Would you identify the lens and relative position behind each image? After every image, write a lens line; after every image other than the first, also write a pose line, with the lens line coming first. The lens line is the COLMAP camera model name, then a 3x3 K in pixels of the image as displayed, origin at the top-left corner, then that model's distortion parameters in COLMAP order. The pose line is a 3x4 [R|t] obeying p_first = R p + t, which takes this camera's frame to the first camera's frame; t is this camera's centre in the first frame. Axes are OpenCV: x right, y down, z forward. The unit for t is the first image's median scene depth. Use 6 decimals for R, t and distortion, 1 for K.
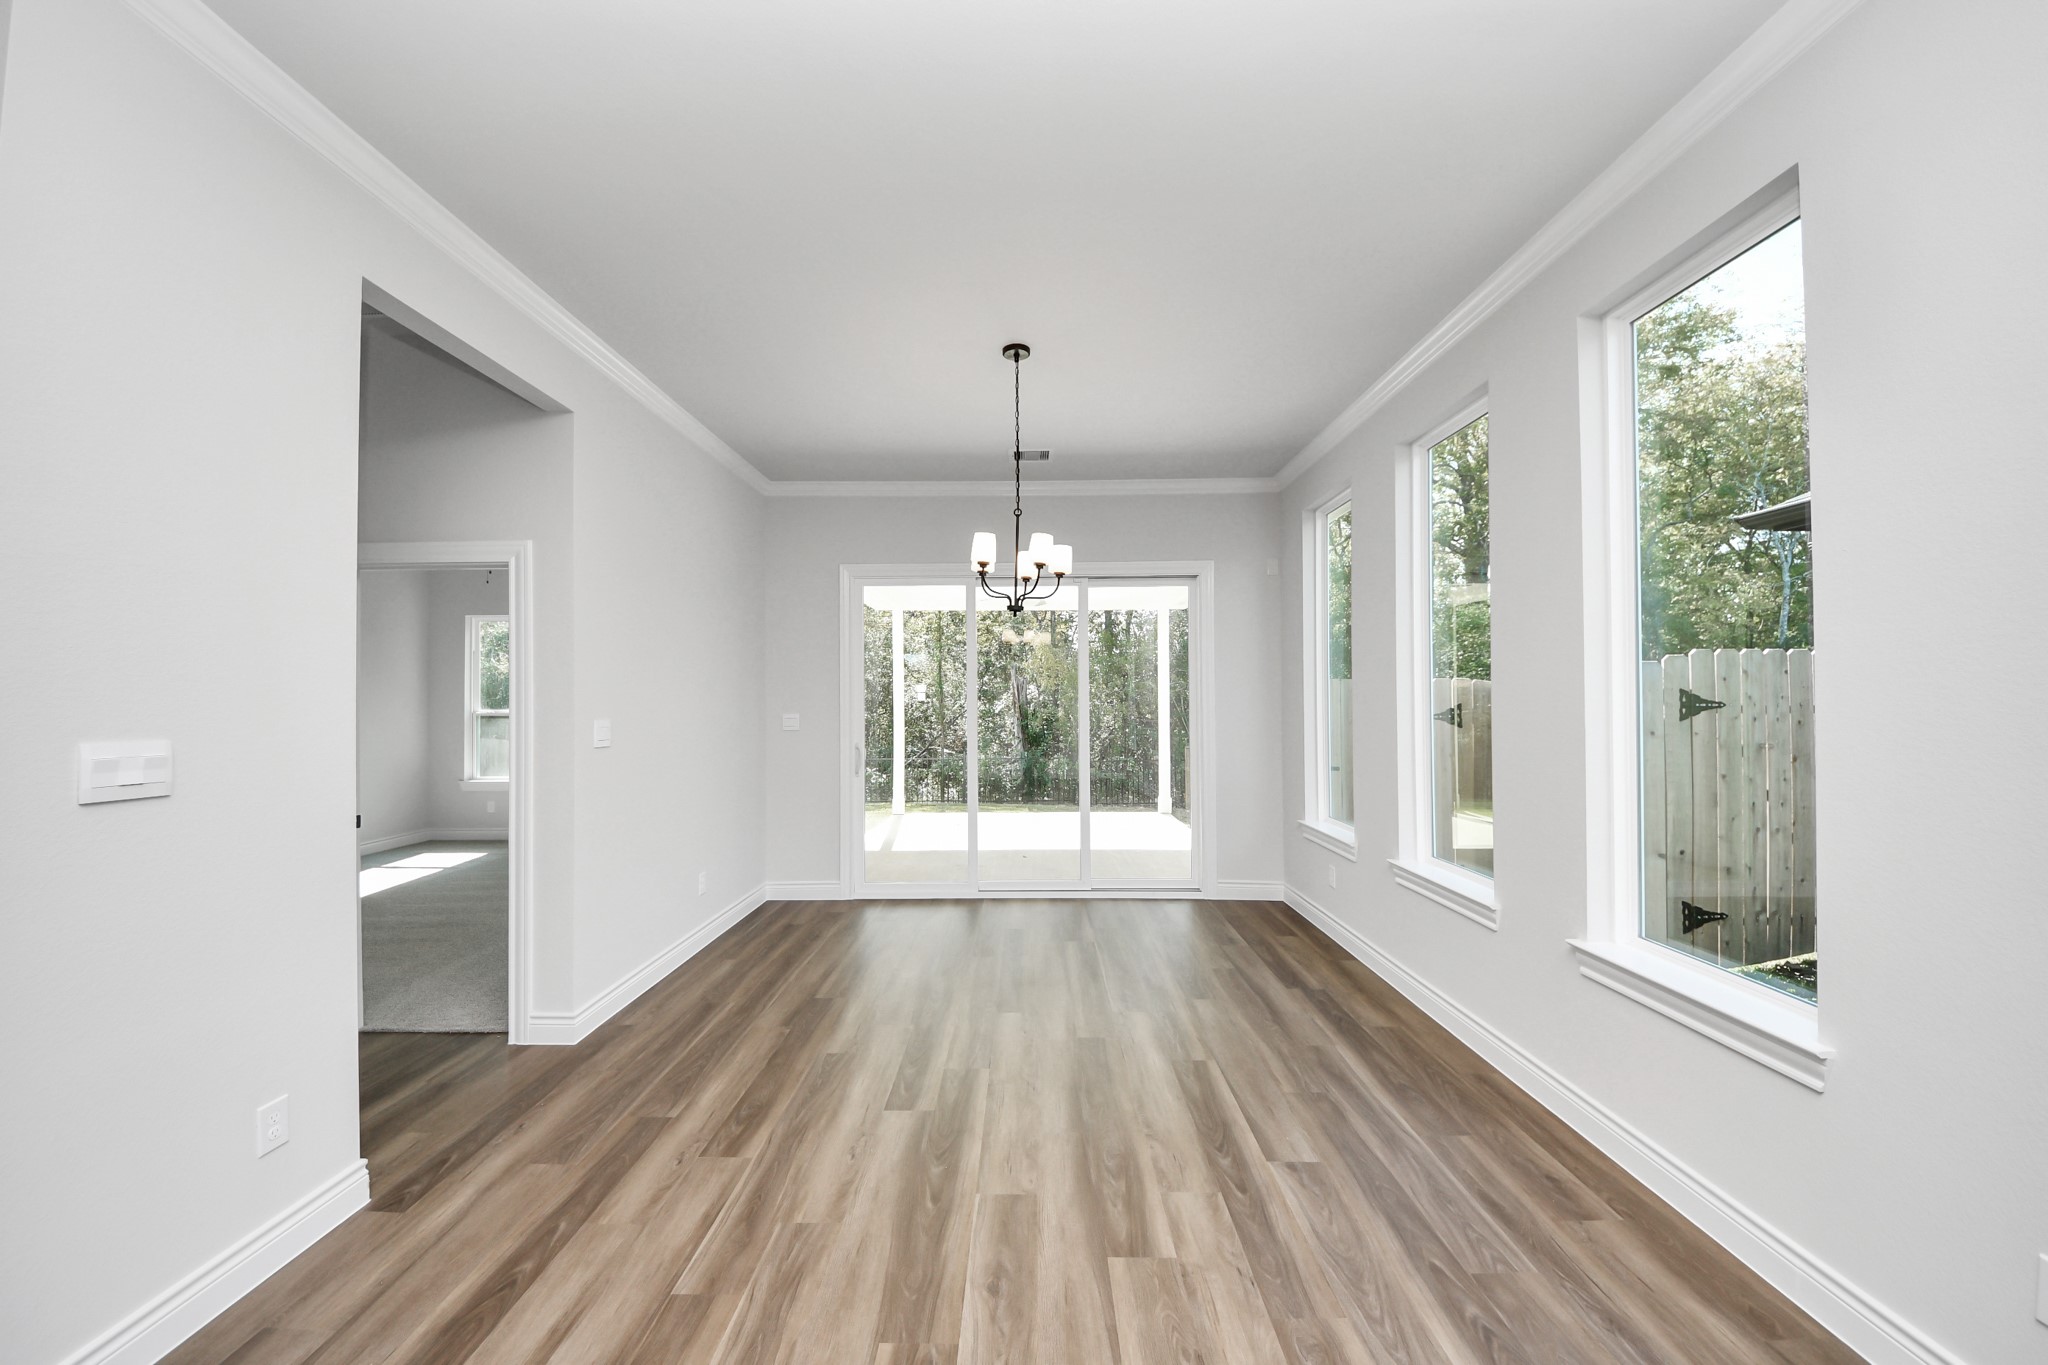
lens RADIAL K [[723.9, 0, 1020.0], [0, 723.9, 689.9], [0, 0, 1]] dist [0.021737, -0.017913]
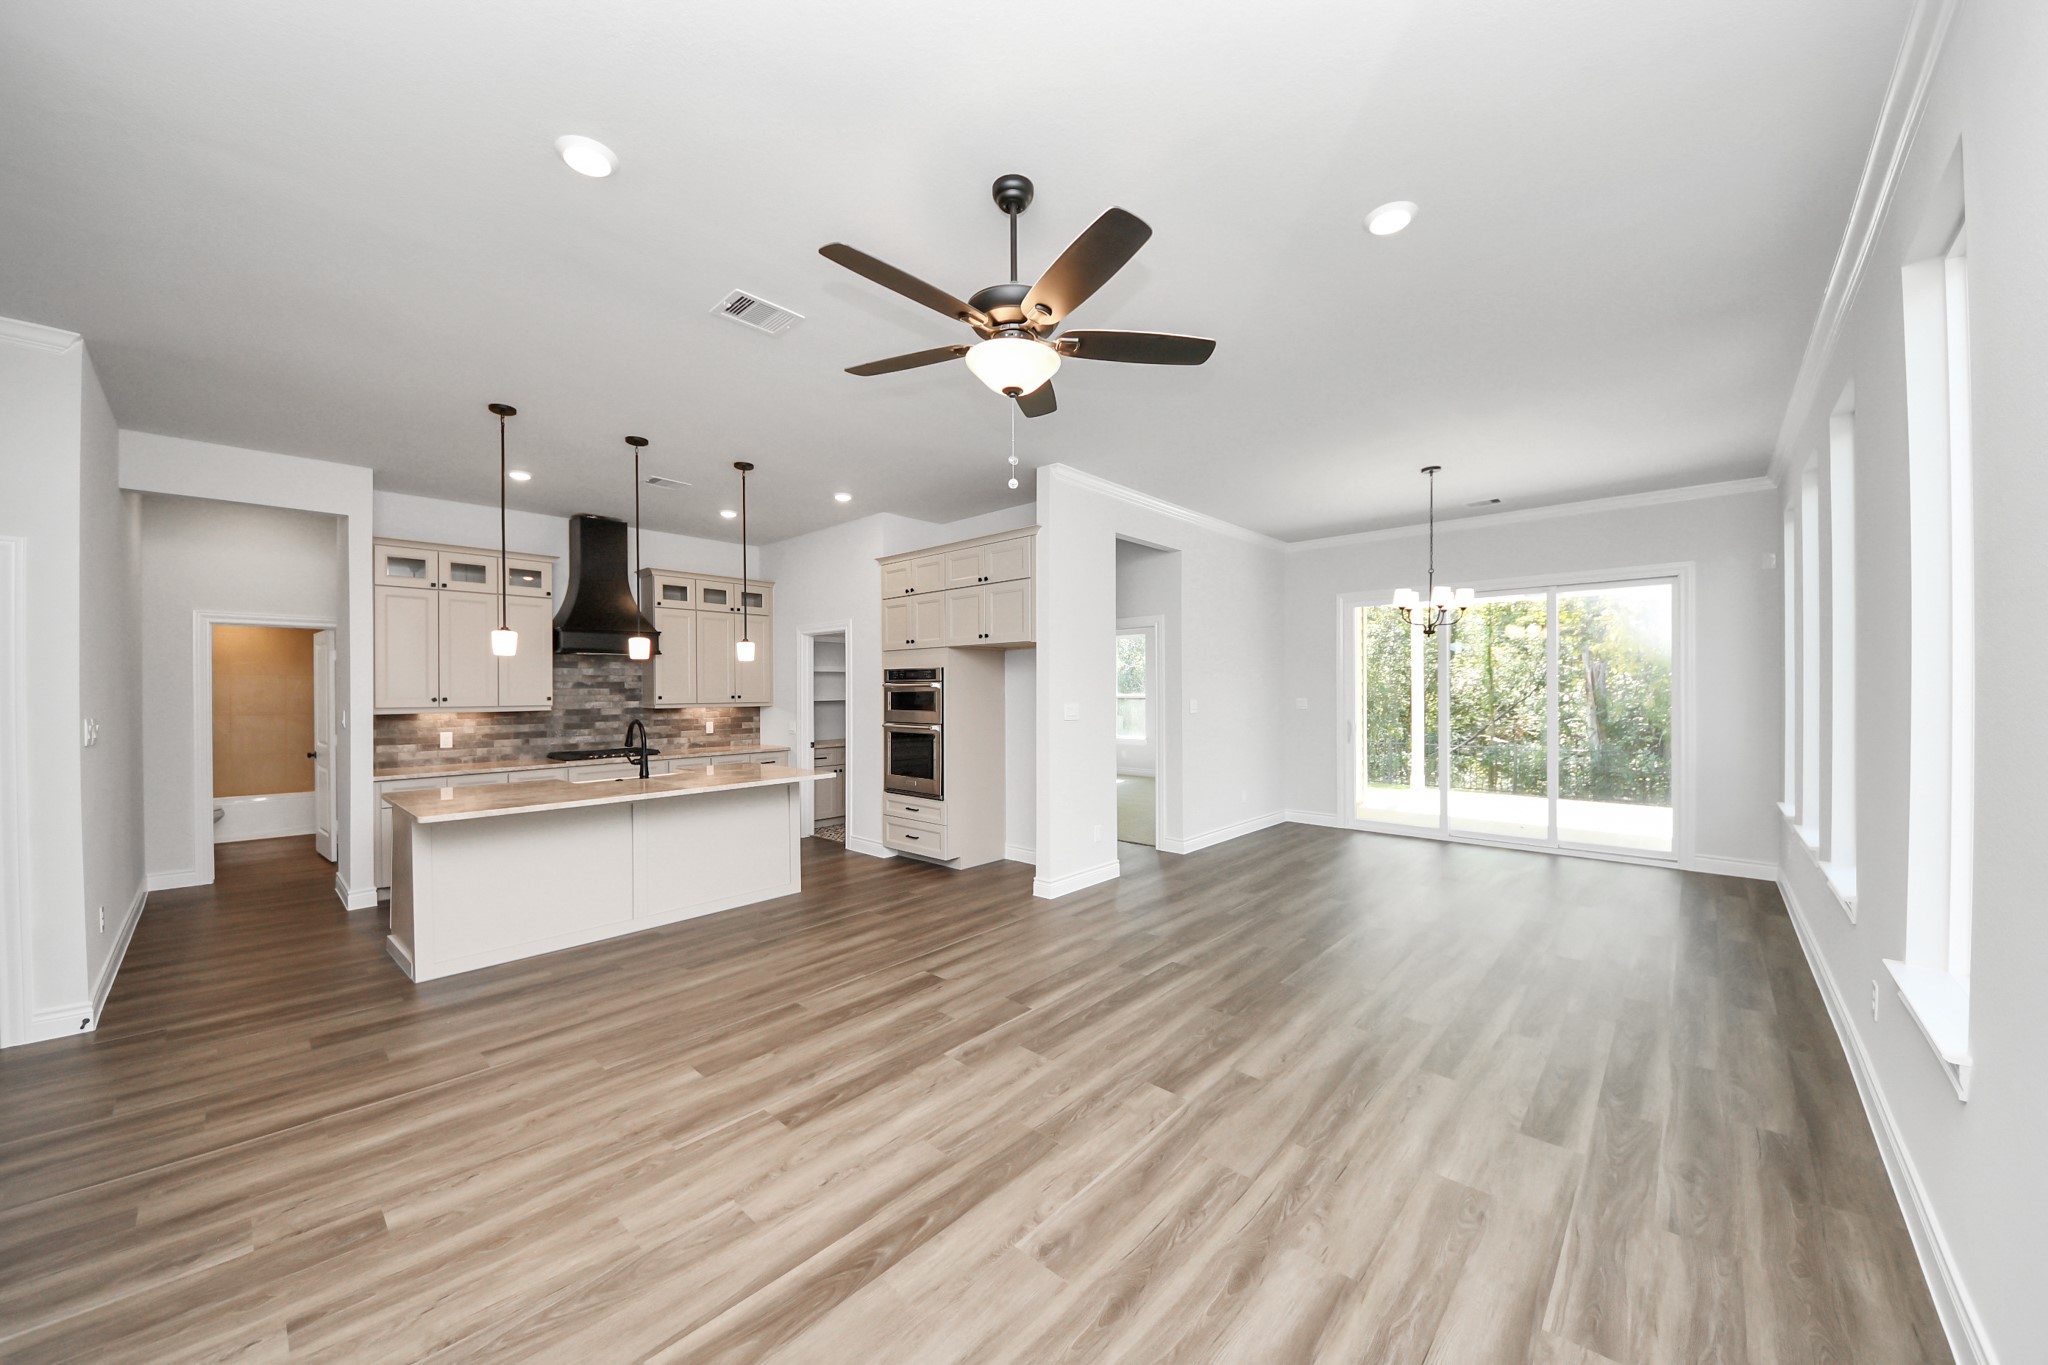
lens RADIAL K [[723.9, 0, 1020.0], [0, 723.9, 689.9], [0, 0, 1]] dist [0.021737, -0.017913]
pose [[0.744237, 0.004312, -0.667902, 0.294786], [0.008785, 0.999829, 0.016244, -0.014966], [0.667858, -0.017957, 0.744072, -0.590199]]
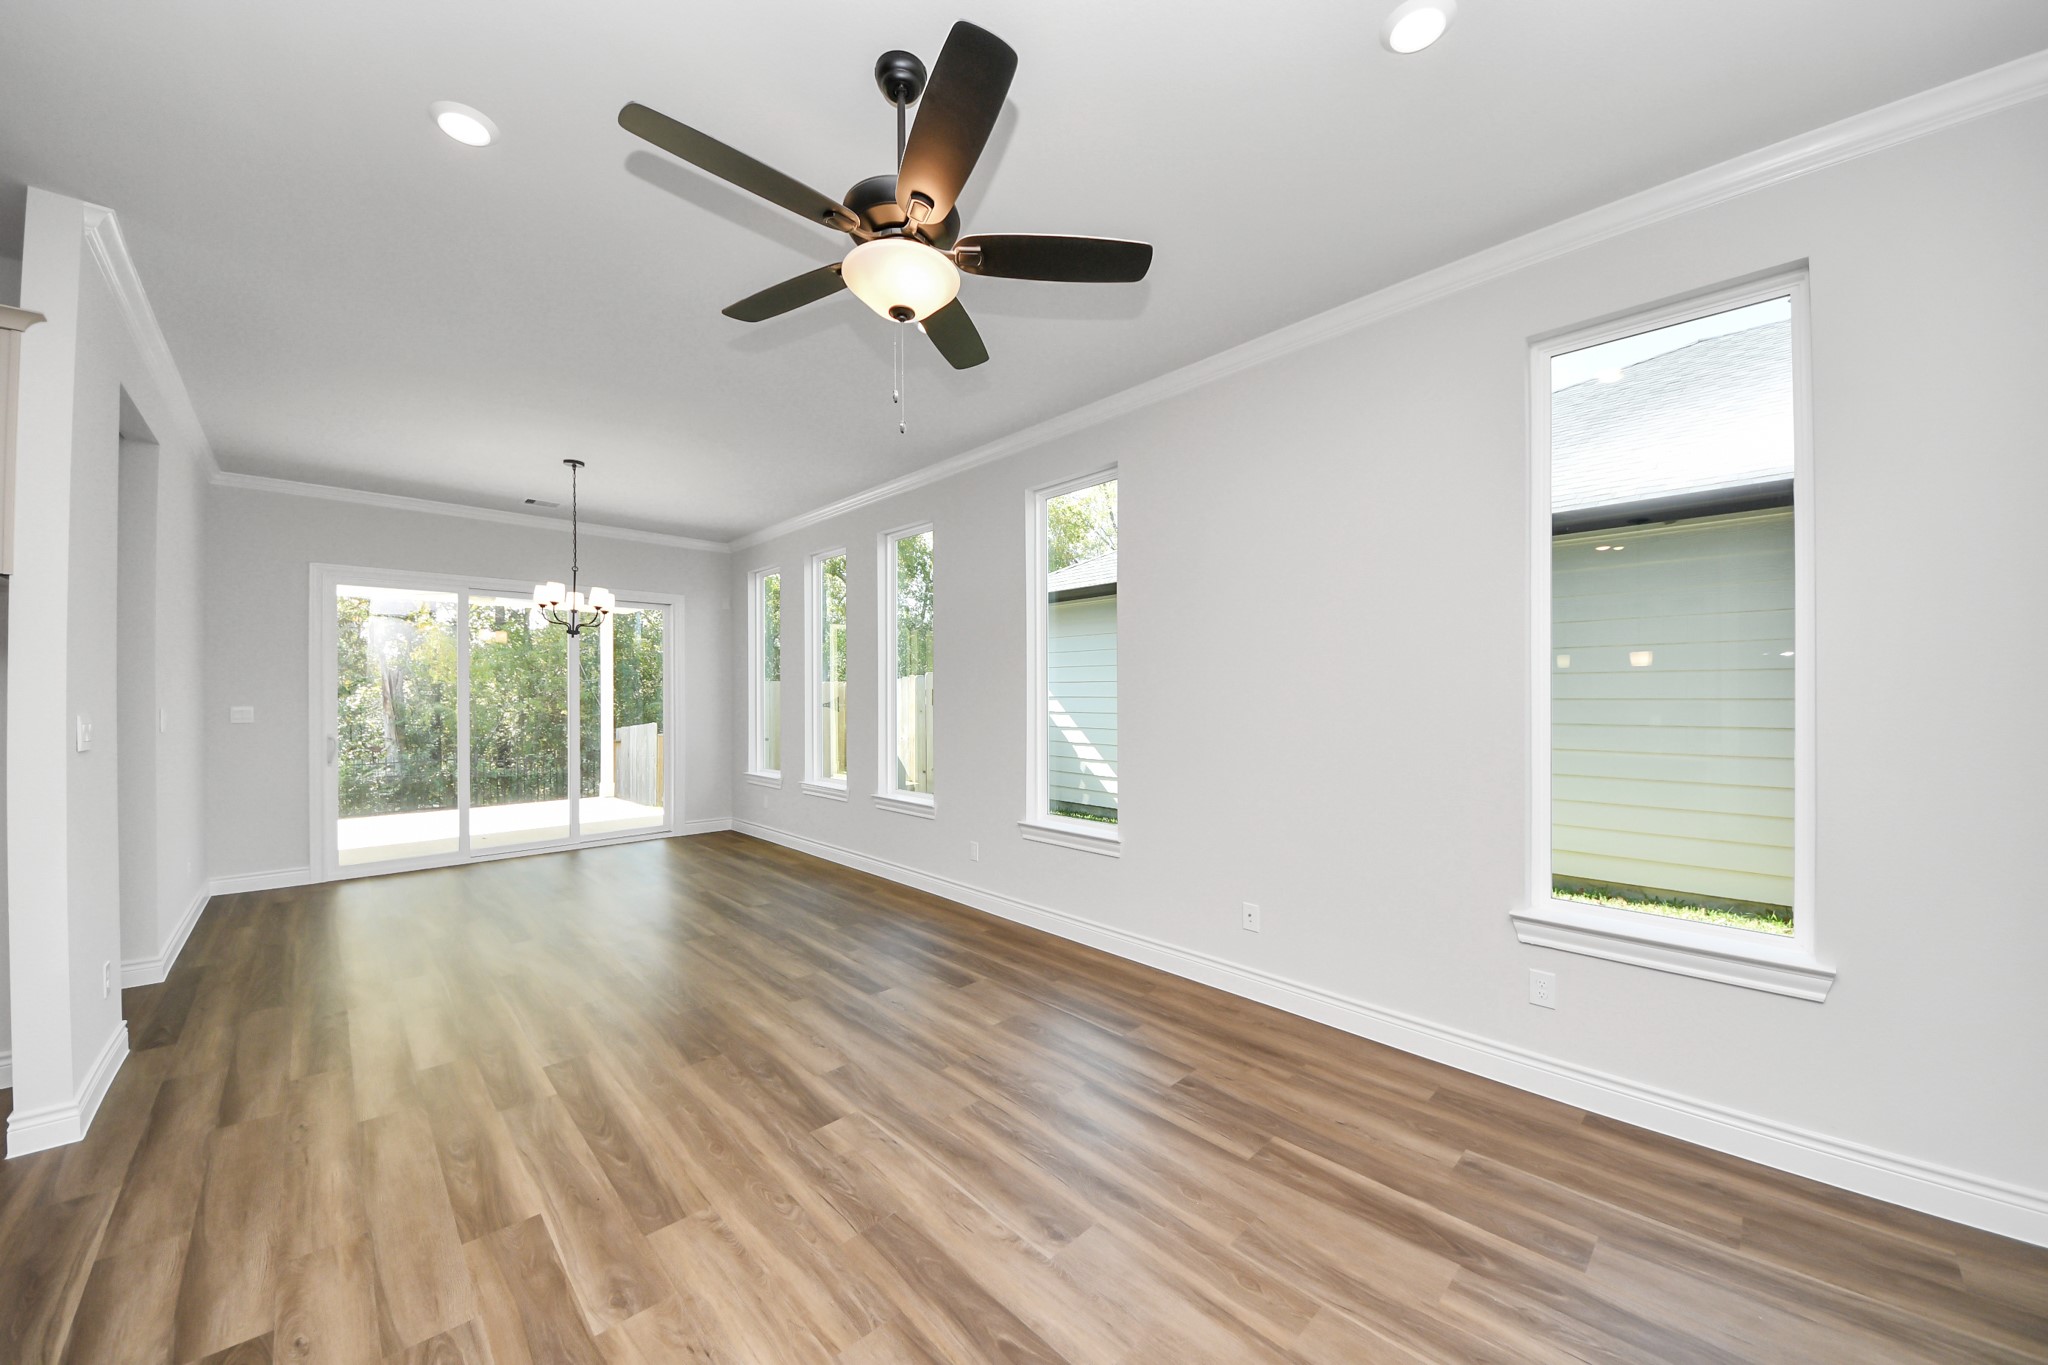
lens RADIAL K [[723.9, 0, 1020.0], [0, 723.9, 689.9], [0, 0, 1]] dist [0.021737, -0.017913]
pose [[0.713247, 0.006942, 0.700879, -0.306004], [-0.010183, 0.999948, 0.000459, -0.001530], [-0.700839, -0.007465, 0.713280, -0.557524]]
